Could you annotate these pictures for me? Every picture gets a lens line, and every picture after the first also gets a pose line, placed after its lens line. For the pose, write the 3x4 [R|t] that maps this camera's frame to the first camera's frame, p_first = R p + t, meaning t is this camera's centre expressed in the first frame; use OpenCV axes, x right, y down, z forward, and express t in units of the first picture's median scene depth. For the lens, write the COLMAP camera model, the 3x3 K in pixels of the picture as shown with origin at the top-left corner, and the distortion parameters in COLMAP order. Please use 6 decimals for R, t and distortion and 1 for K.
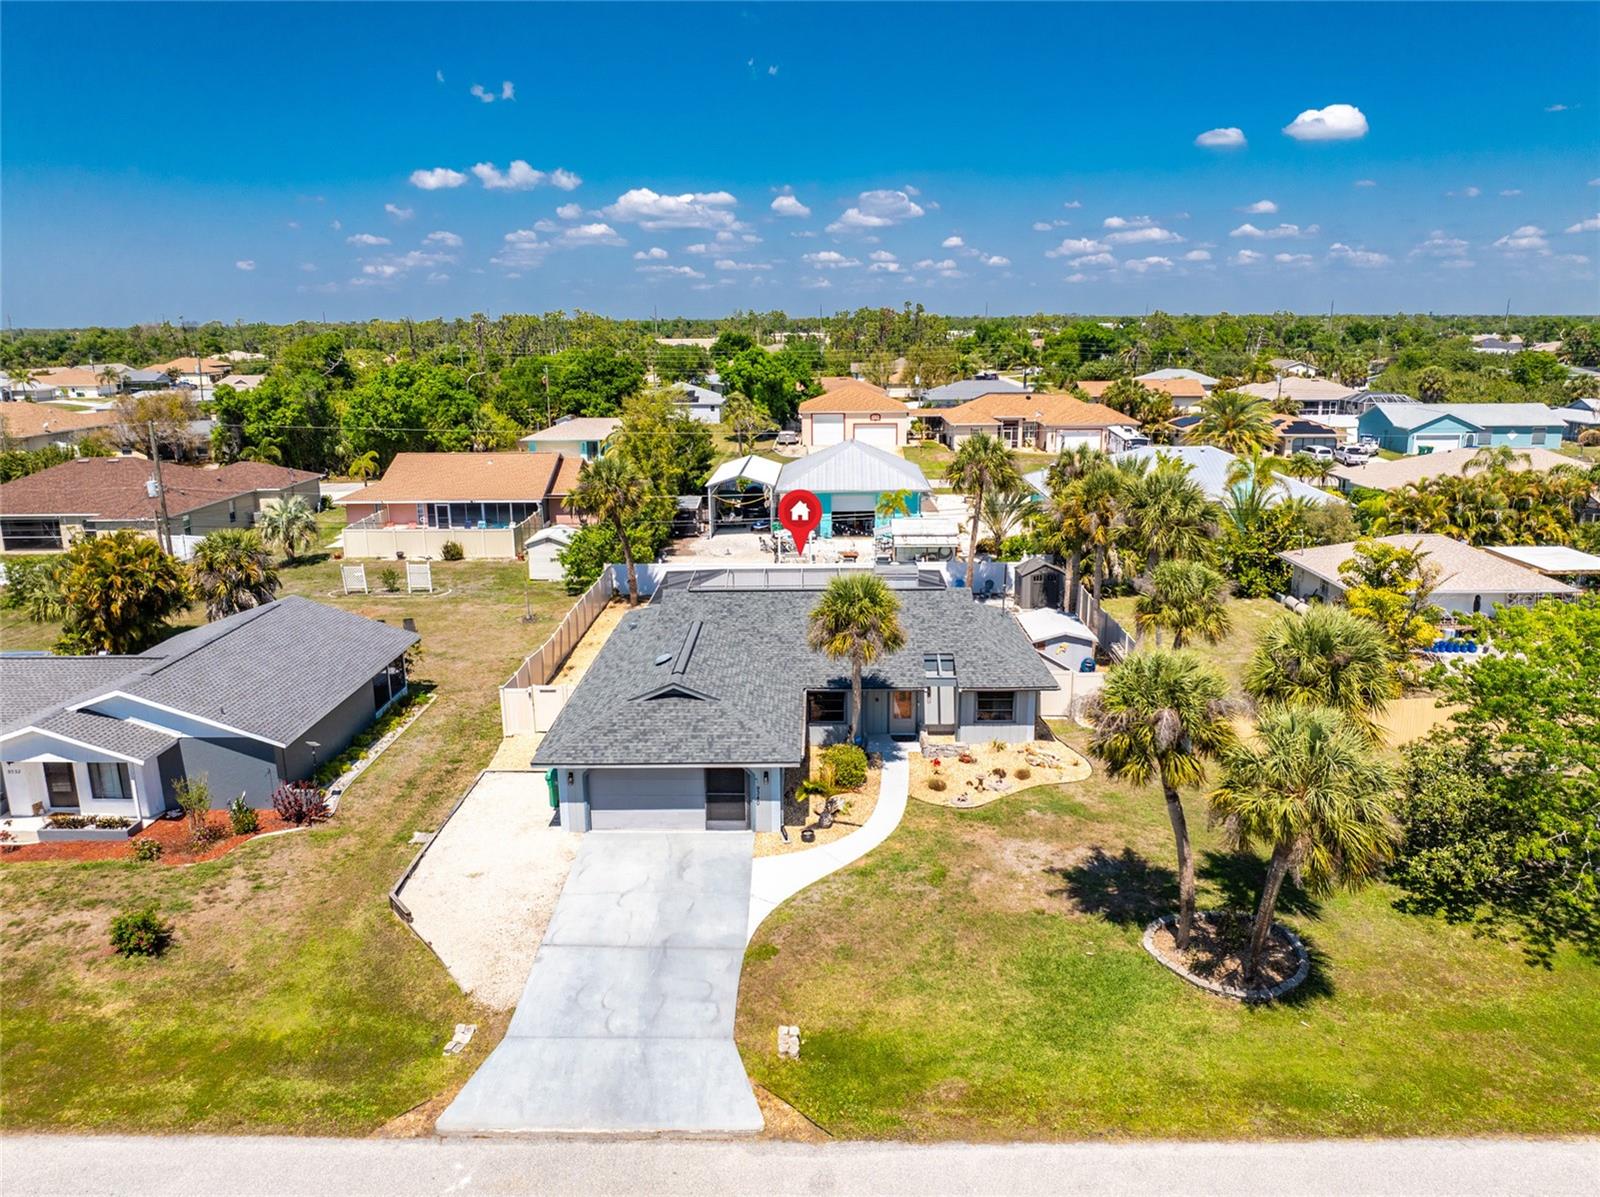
lens RADIAL K [[1132.7, 0, 798.6], [0, 1132.7, 589.2], [0, 0, 1]] dist [-0.056577, 0.028737]
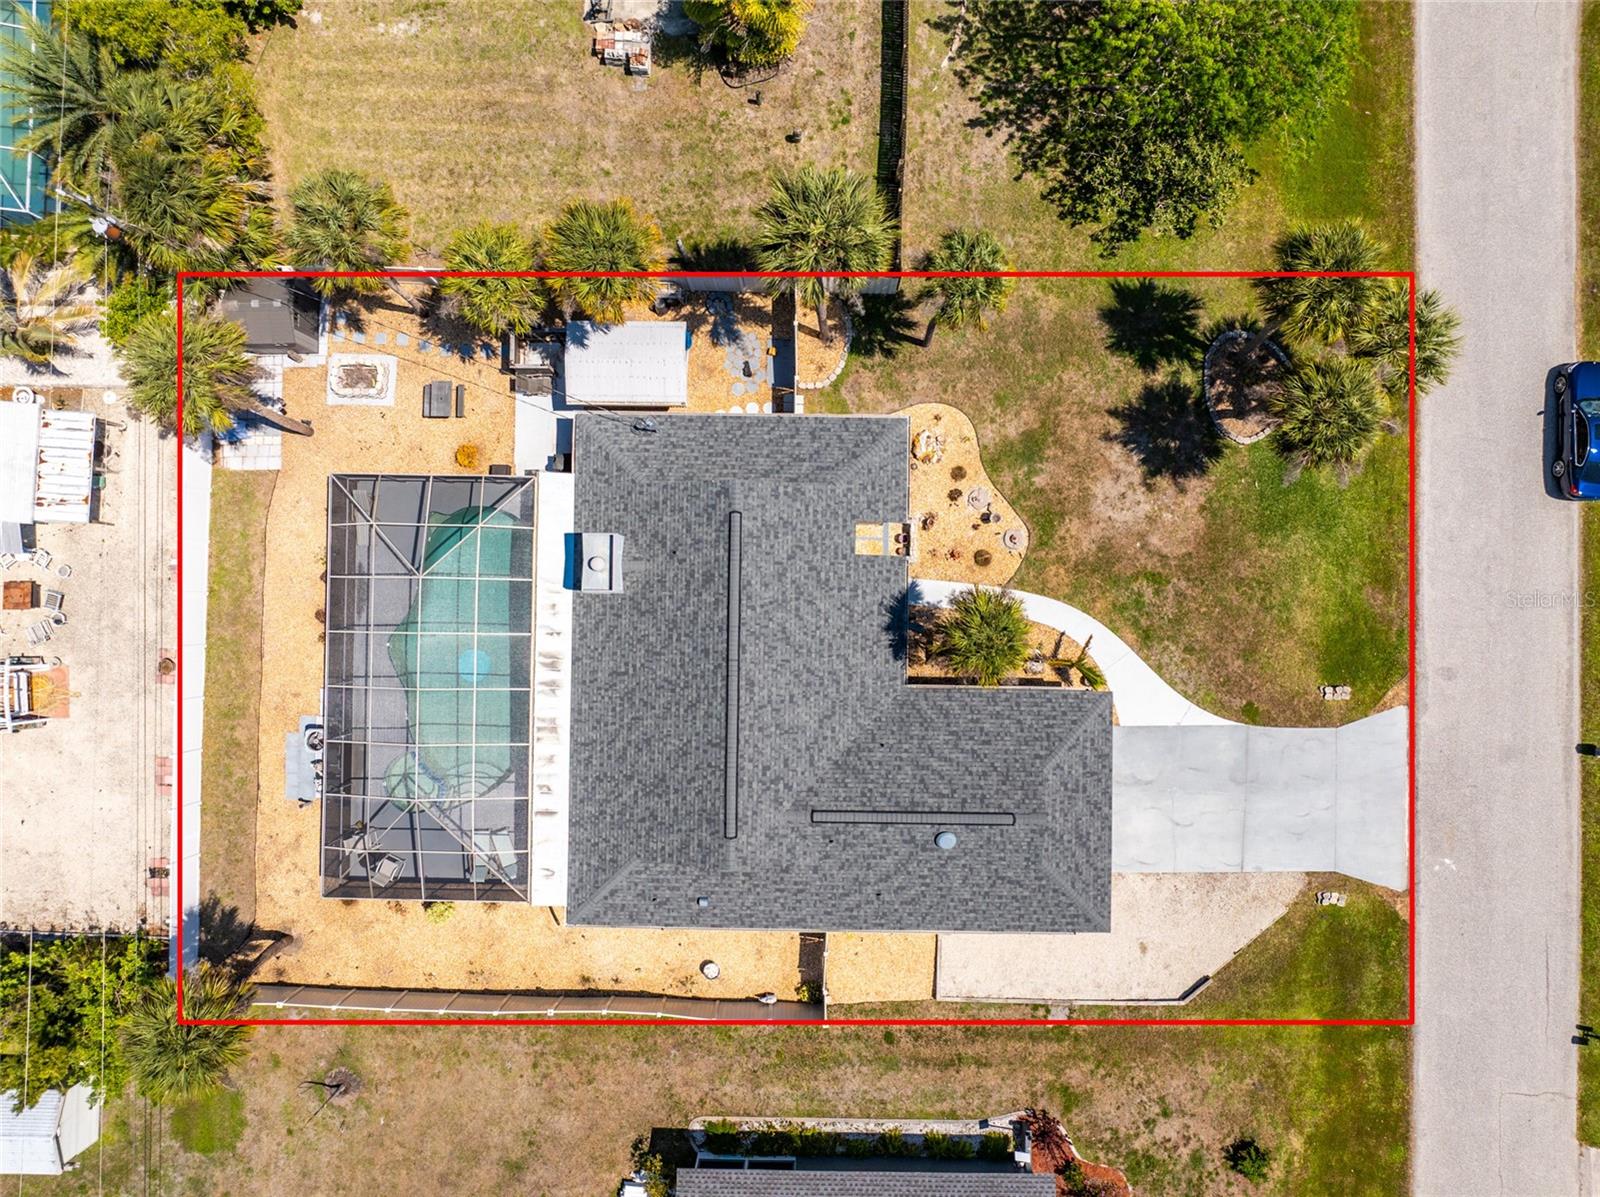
lens RADIAL K [[1141.4, 0, 796.2], [0, 1141.4, 596.5], [0, 0, 1]] dist [-0.038651, -0.008733]
pose [[-0.001808, -0.999726, 0.023345, 0.065248], [0.241455, 0.022218, 0.970158, -0.954896], [-0.970410, 0.007391, 0.241349, 0.957927]]
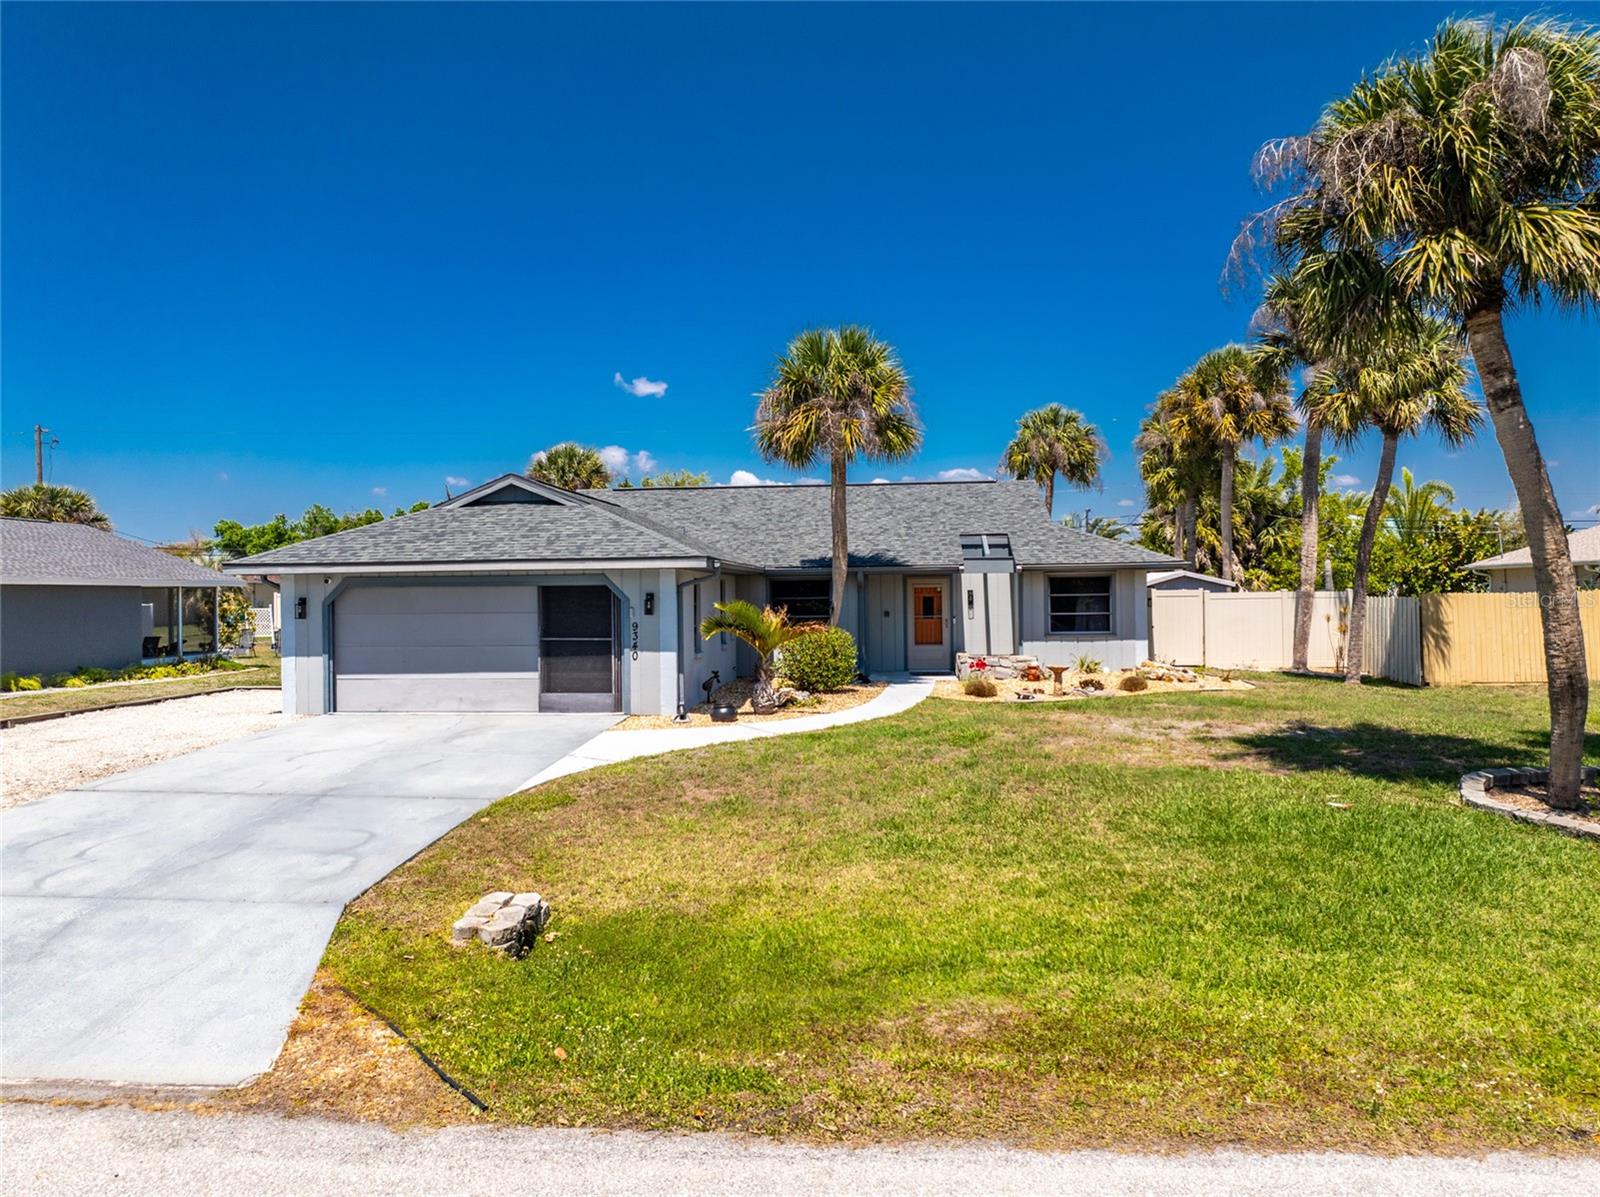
lens RADIAL K [[1132.7, 0, 798.6], [0, 1132.7, 589.2], [0, 0, 1]] dist [-0.056577, 0.028737]
pose [[0.997544, -0.003016, -0.069980, 0.075557], [-0.013540, 0.971926, -0.234897, 0.271076], [0.068724, 0.235268, 0.969498, 0.457652]]
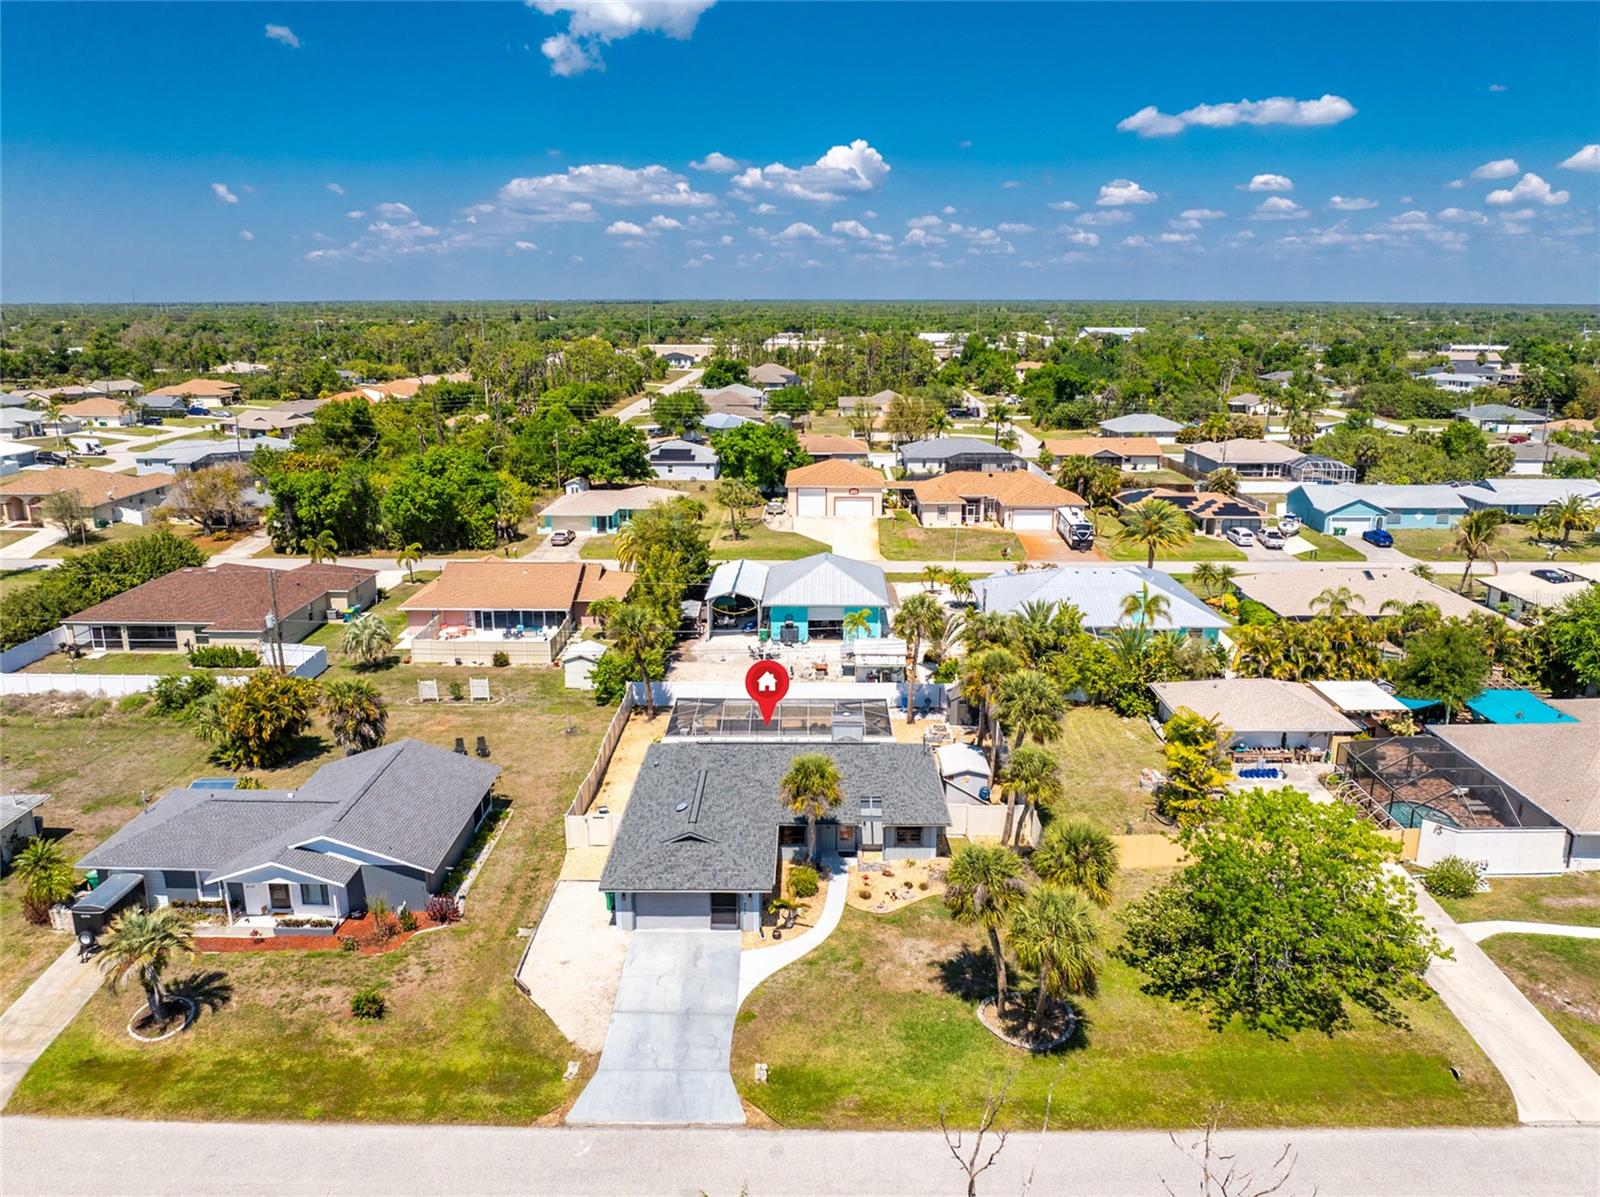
lens RADIAL K [[1153.5, 0, 797.0], [0, 1153.5, 597.3], [0, 0, 1]] dist [-0.044204, 0.005872]
pose [[0.999951, 0.007915, 0.005917, 0.021690], [-0.008026, 0.999787, 0.019014, -0.260767], [-0.005766, -0.019061, 0.999802, -0.538249]]
